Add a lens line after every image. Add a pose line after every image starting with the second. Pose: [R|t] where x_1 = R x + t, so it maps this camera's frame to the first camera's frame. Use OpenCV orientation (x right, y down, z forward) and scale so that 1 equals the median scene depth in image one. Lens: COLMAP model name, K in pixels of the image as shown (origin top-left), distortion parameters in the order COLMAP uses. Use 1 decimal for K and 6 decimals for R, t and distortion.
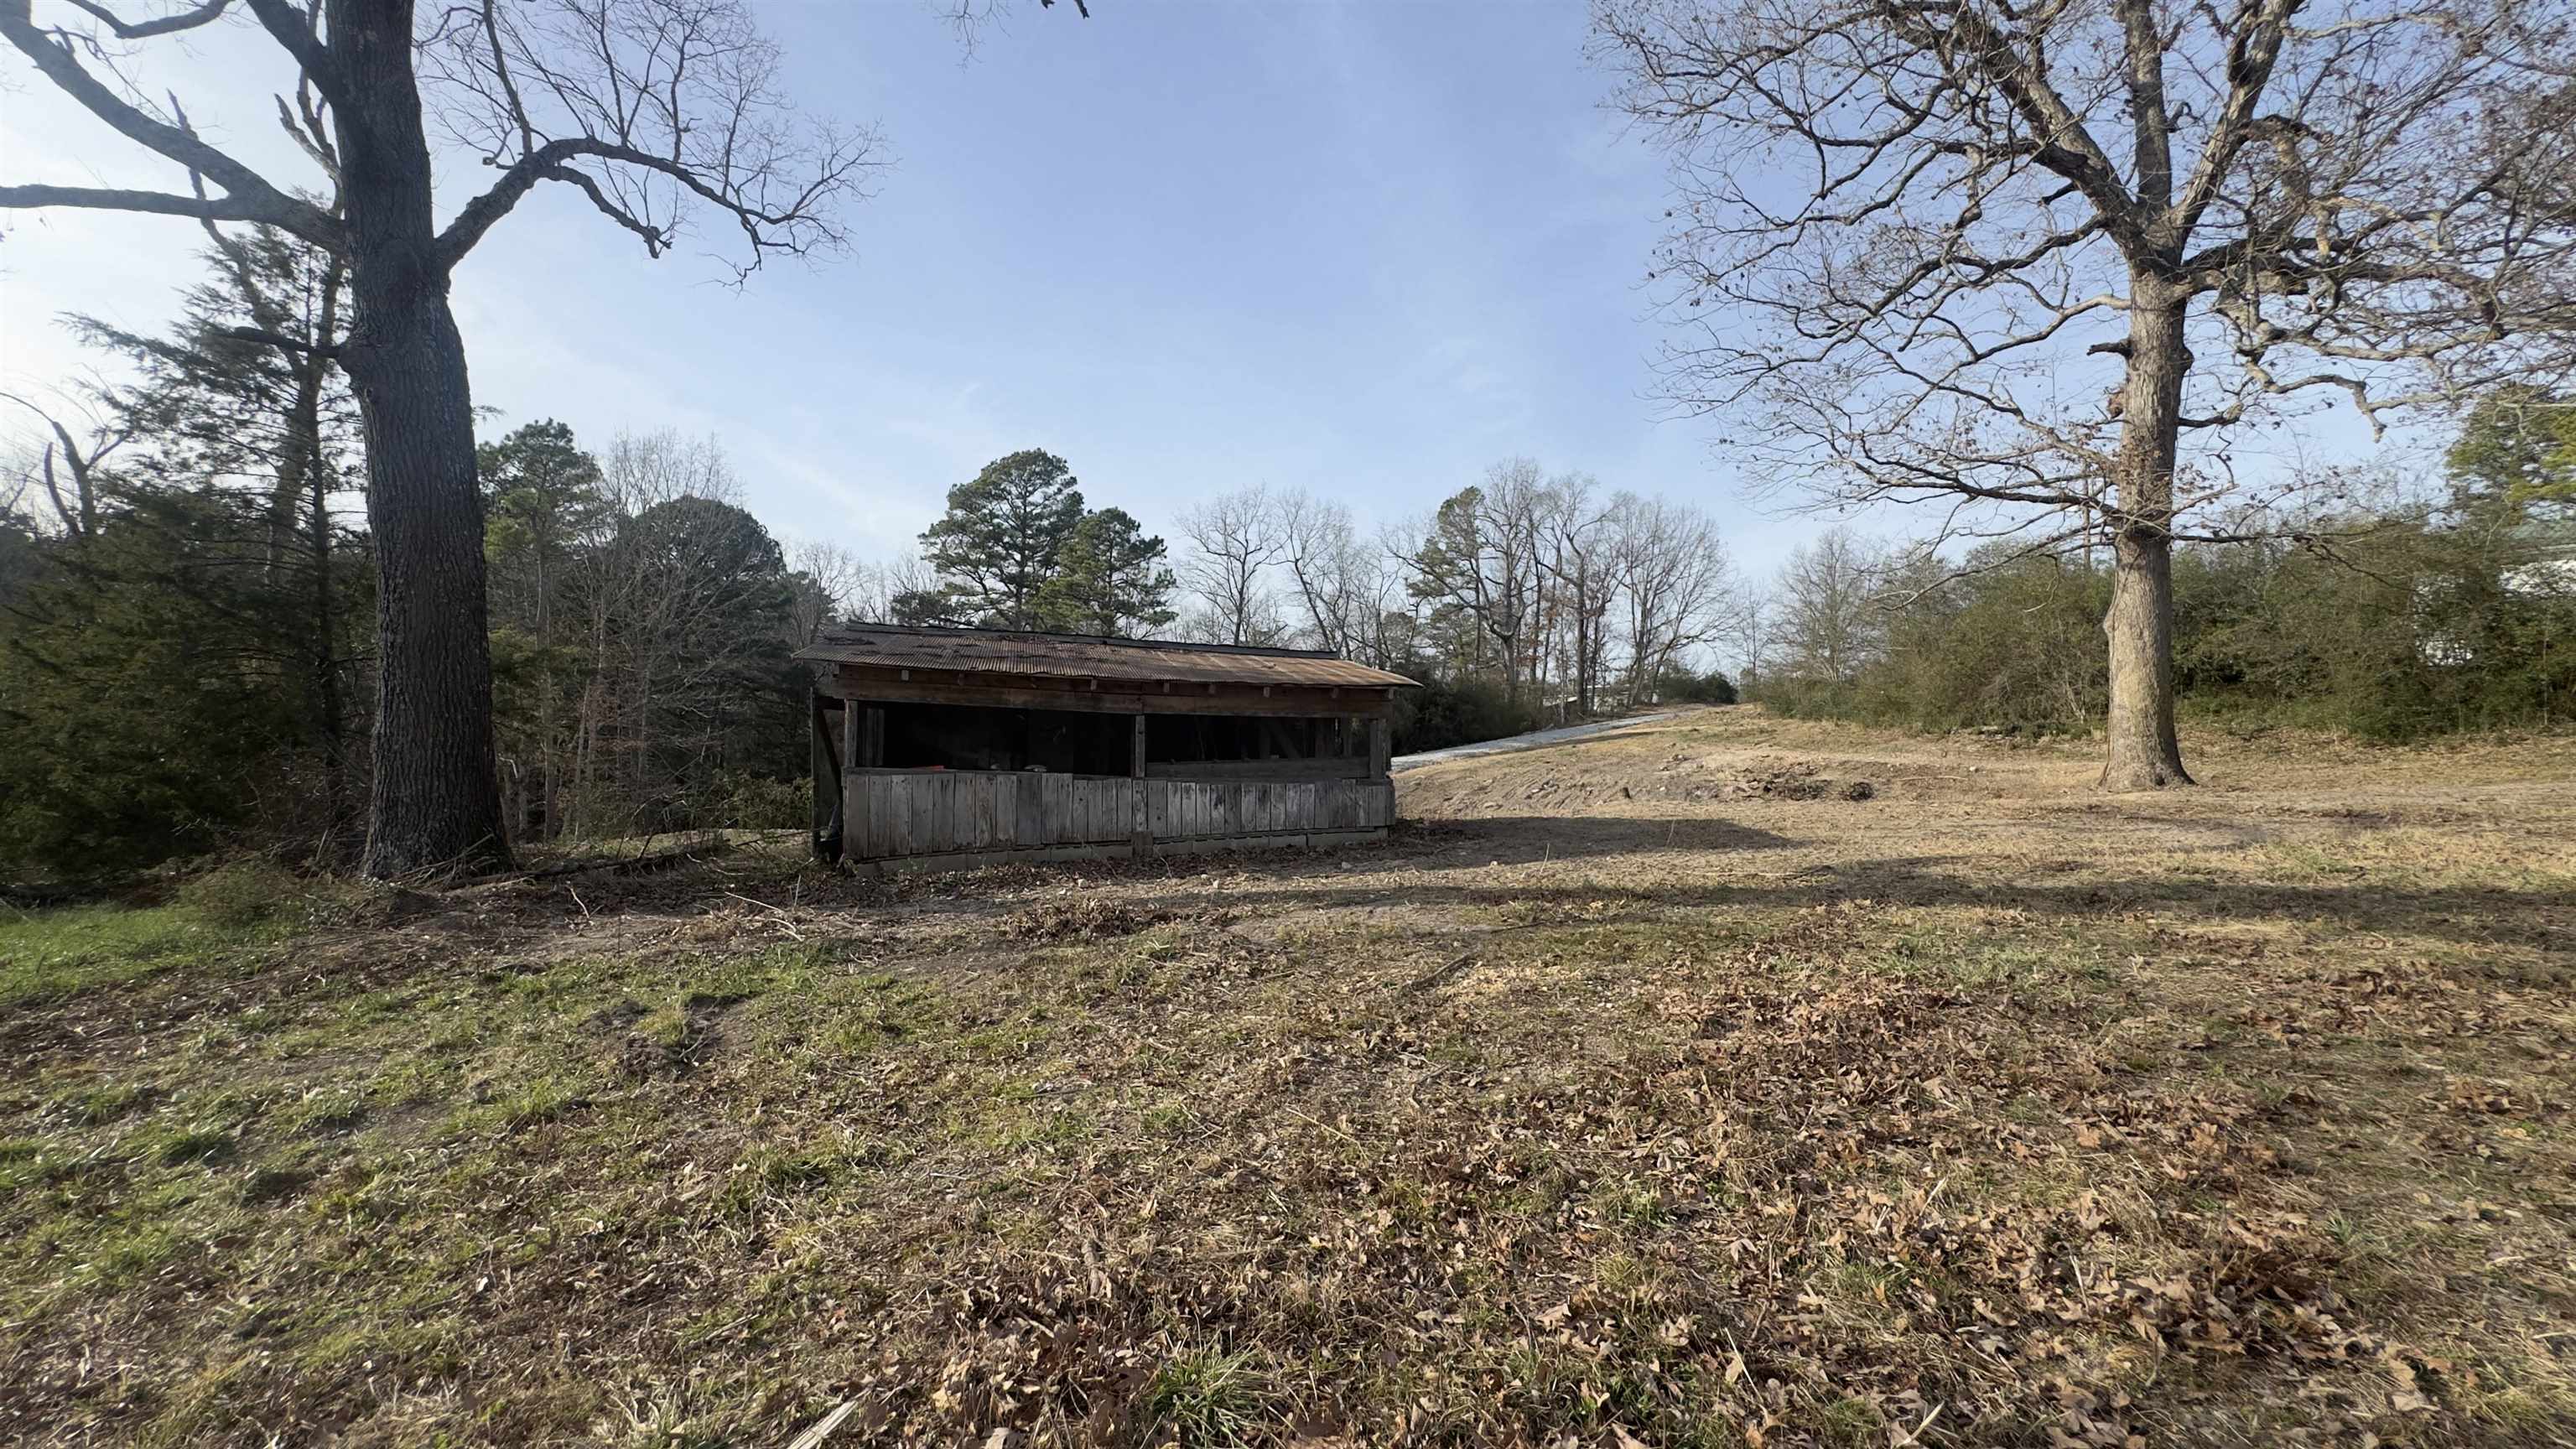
lens RADIAL K [[1014.0, 0, 1283.4], [0, 1014.0, 716.7], [0, 0, 1]] dist [-0.006447, 0.001341]
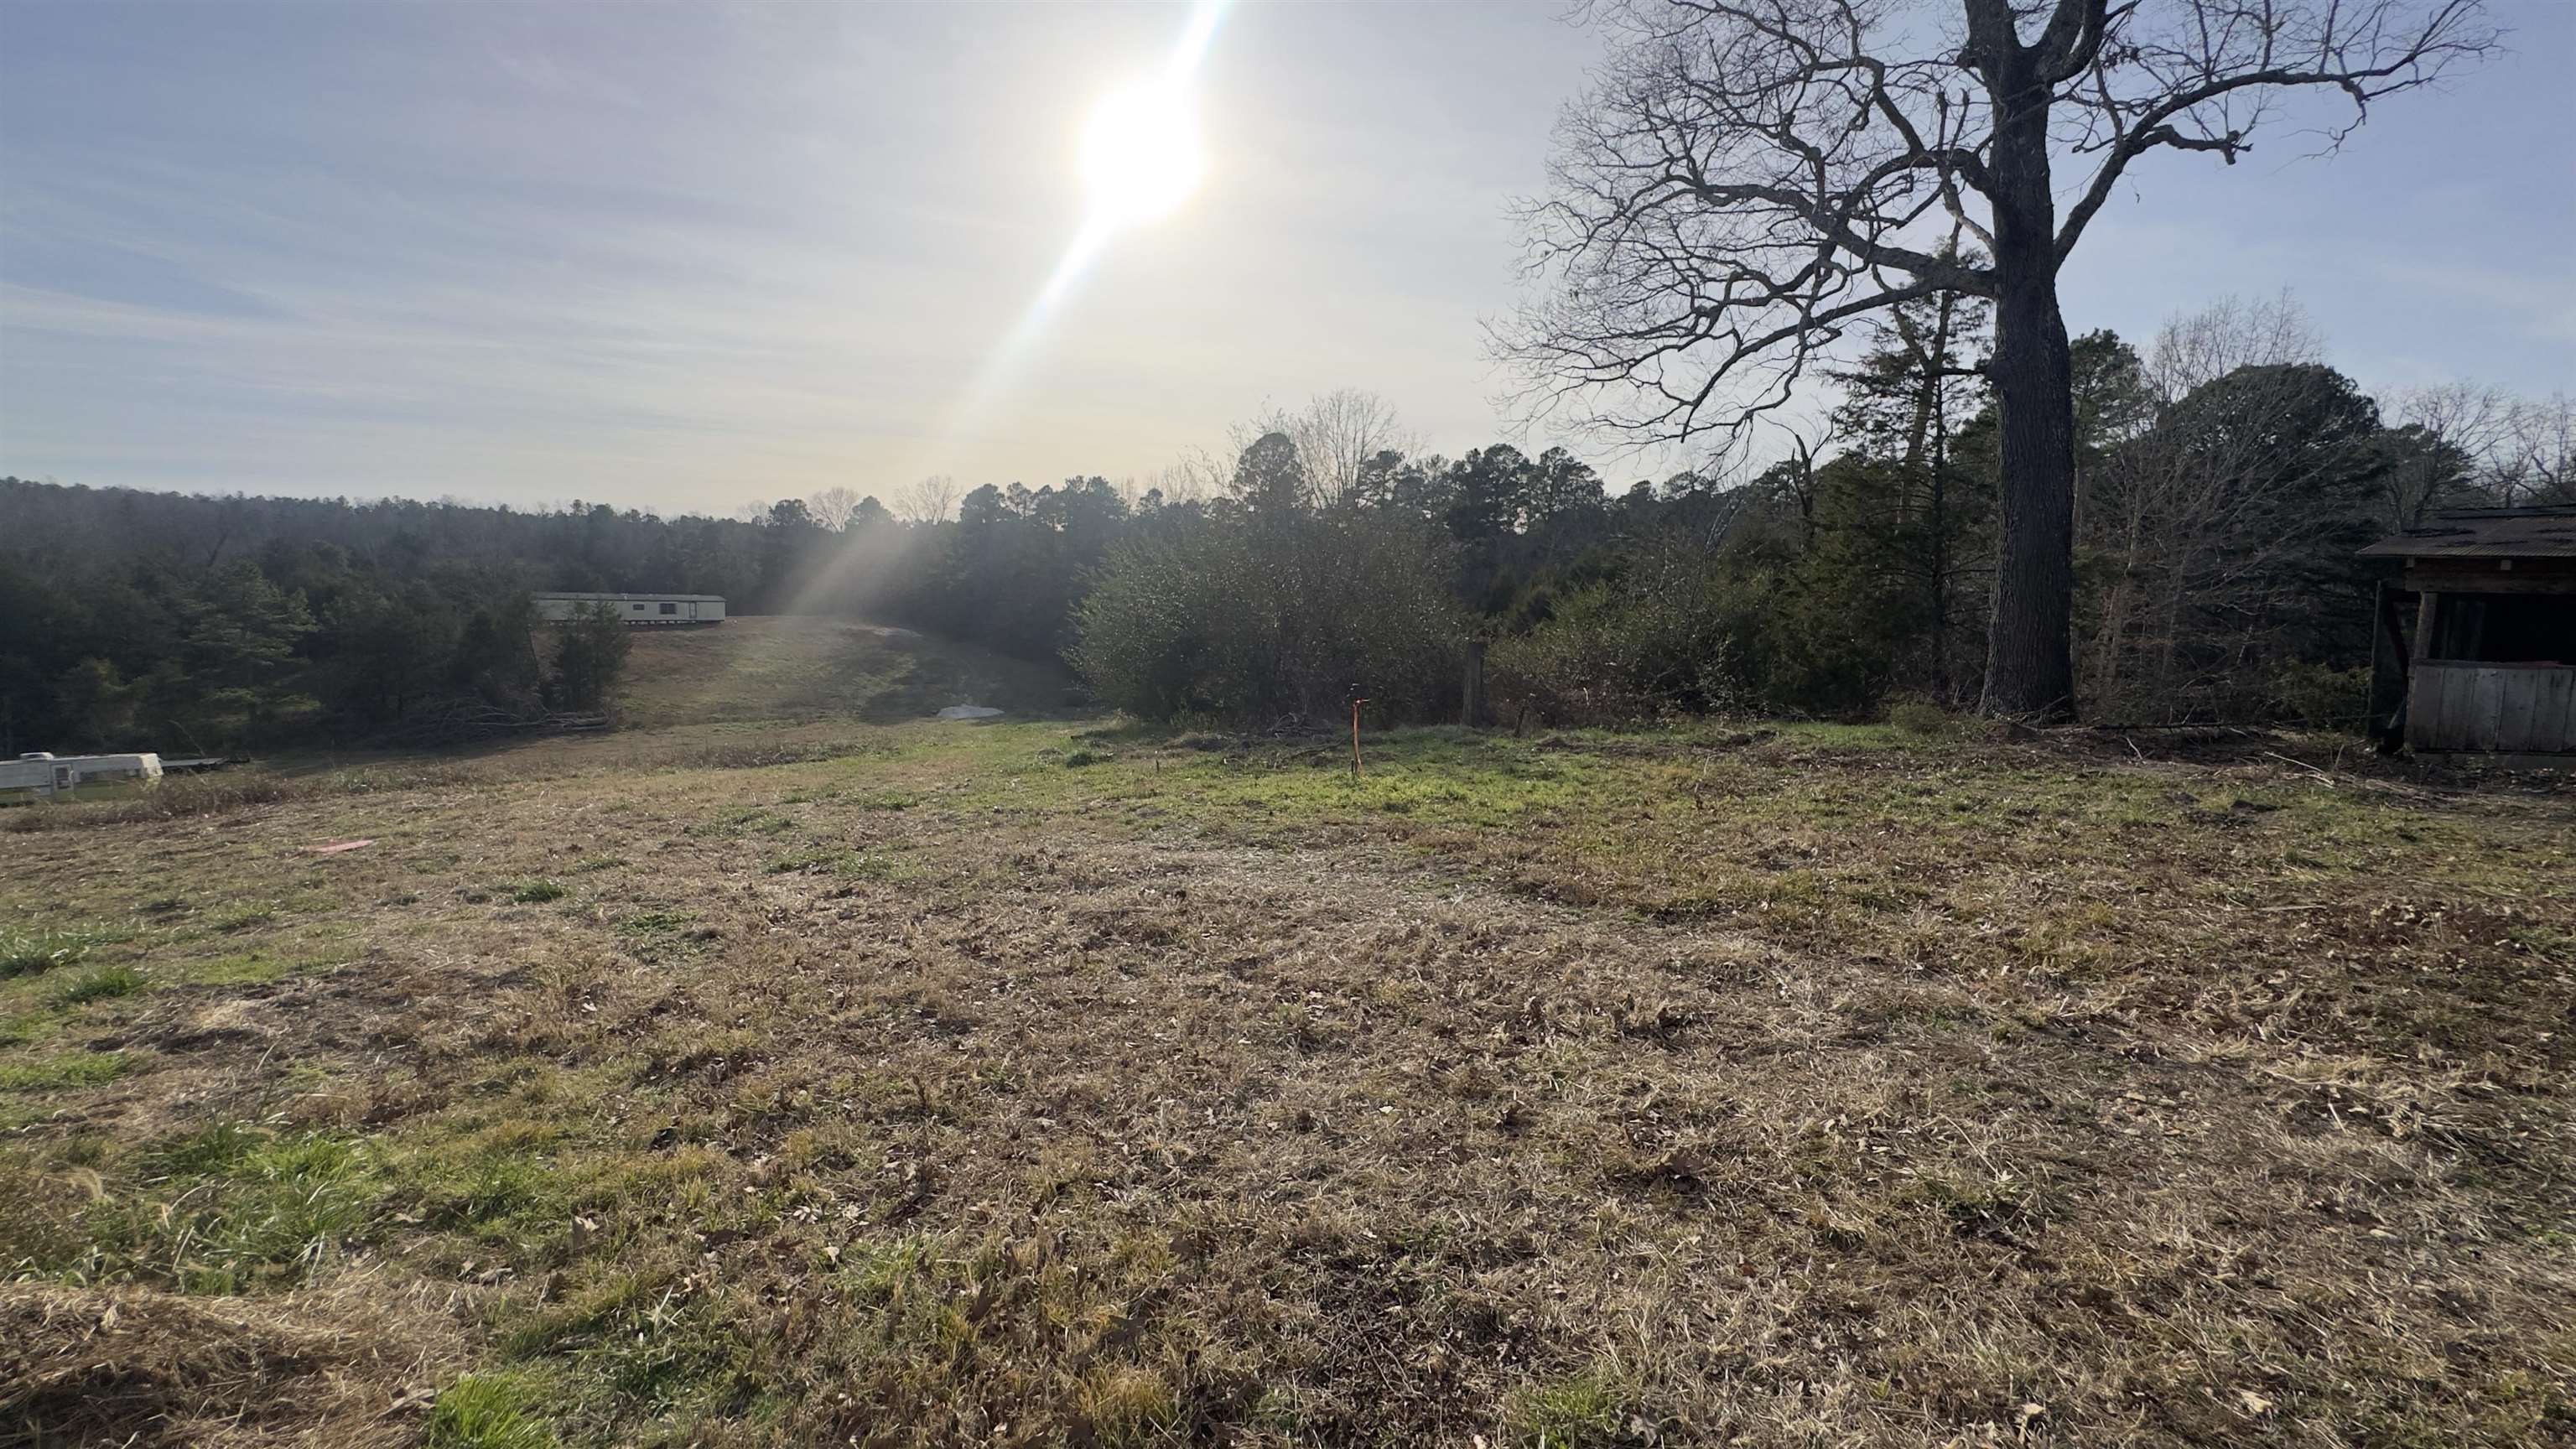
lens RADIAL K [[1014.0, 0, 1288.0], [0, 1014.0, 720.7], [0, 0, 1]] dist [-0.006447, 0.001341]
pose [[0.291815, 0.094163, -0.951828, 0.111282], [0.004194, 0.995007, 0.099720, 0.003133], [0.956465, -0.033091, 0.289963, -0.205242]]
